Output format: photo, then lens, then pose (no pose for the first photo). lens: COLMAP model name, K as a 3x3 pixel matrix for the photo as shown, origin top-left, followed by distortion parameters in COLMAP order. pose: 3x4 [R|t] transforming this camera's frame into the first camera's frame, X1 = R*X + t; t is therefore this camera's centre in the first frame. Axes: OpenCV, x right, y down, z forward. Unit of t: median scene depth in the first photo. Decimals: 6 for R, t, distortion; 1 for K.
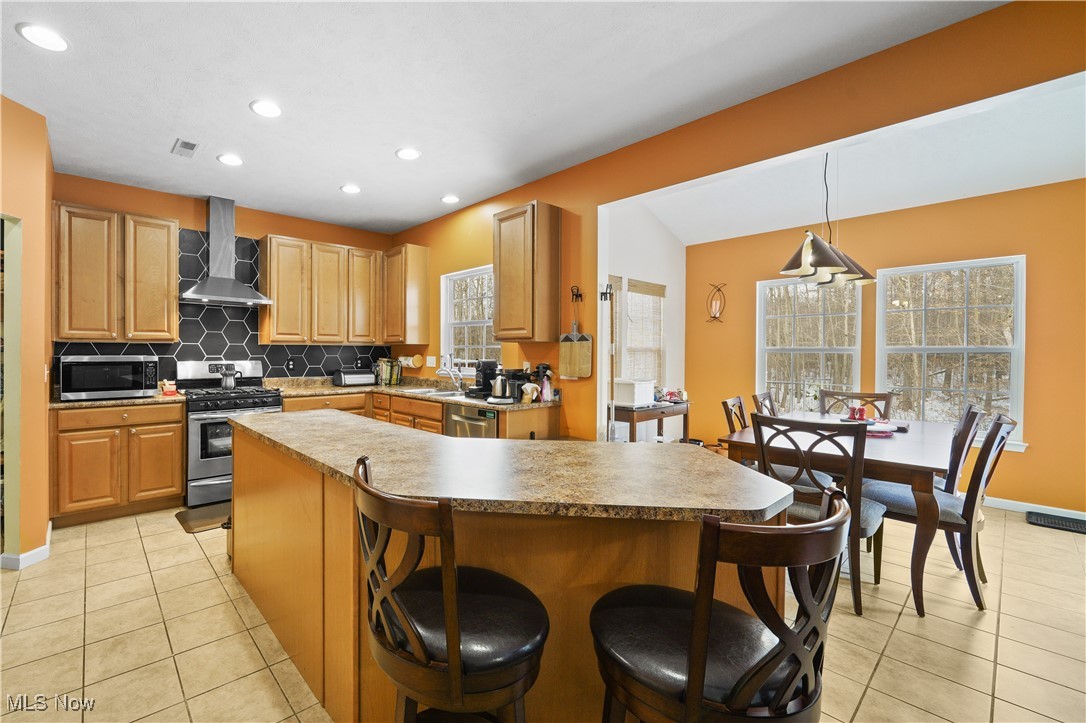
lens RADIAL K [[452.6, 0, 433.5], [0, 452.6, 362.5], [0, 0, 1]] dist [-0.001352, -0.000112]
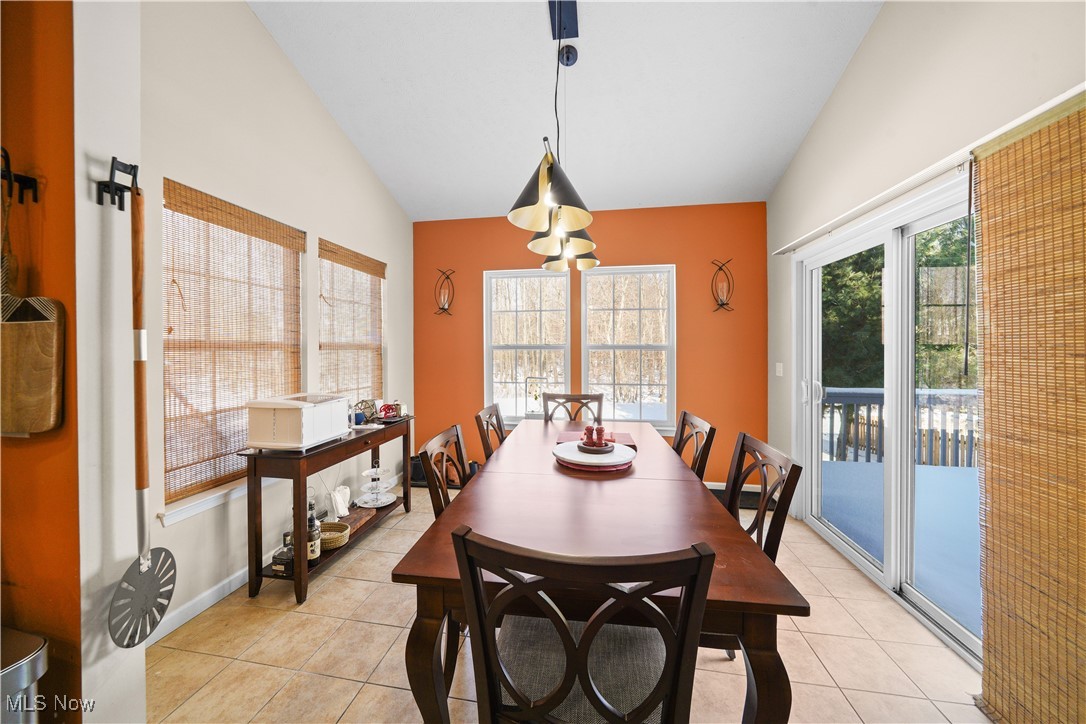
lens RADIAL K [[392.5, 0, 538.4], [0, 392.5, 347.8], [0, 0, 1]] dist [-0.000924, -0.000067]
pose [[0.735439, 0.000504, 0.677591, 0.283779], [0.016905, 0.999675, -0.019091, -0.011445], [-0.677380, 0.025495, 0.735191, 0.381310]]
